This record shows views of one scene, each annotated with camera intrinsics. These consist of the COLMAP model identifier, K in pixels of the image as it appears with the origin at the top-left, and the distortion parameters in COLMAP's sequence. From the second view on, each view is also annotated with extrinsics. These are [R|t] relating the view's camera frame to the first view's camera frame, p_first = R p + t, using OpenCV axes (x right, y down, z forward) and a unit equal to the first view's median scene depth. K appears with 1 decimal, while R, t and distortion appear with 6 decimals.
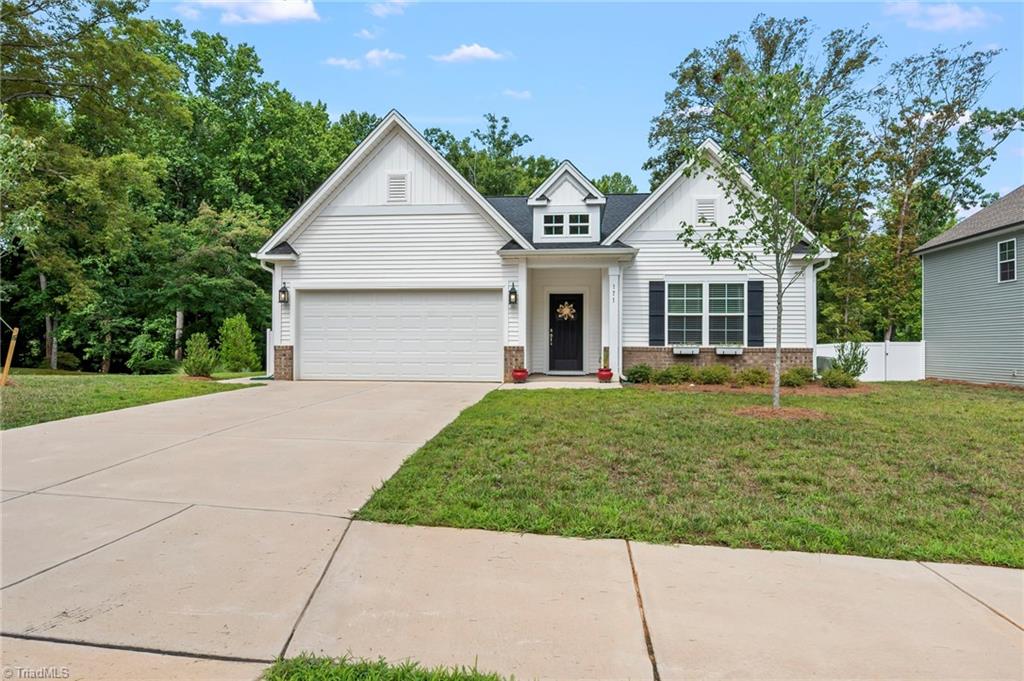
lens RADIAL K [[615.5, 0, 509.8], [0, 615.5, 341.8], [0, 0, 1]] dist [0.000192, 0.000028]
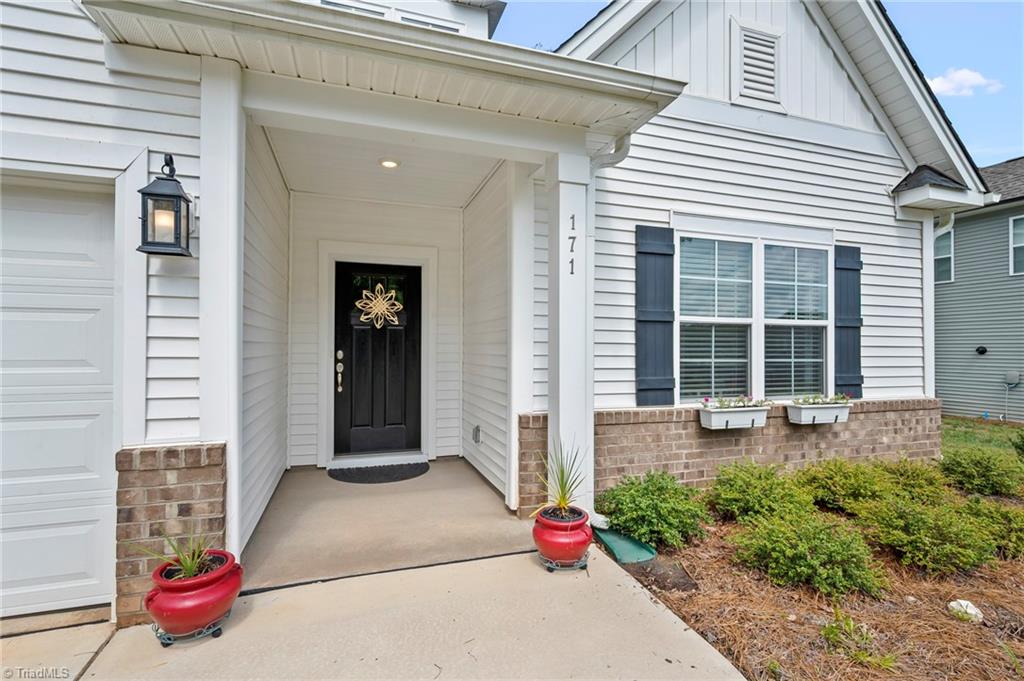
lens RADIAL K [[491.1, 0, 512.6], [0, 491.1, 344.2], [0, 0, 1]] dist [-0.000090, -0.000323]
pose [[0.909583, 0.002347, 0.415515, 0.043055], [-0.002403, 0.999997, -0.000389, -0.029292], [-0.415515, -0.000645, 0.909586, 0.778008]]
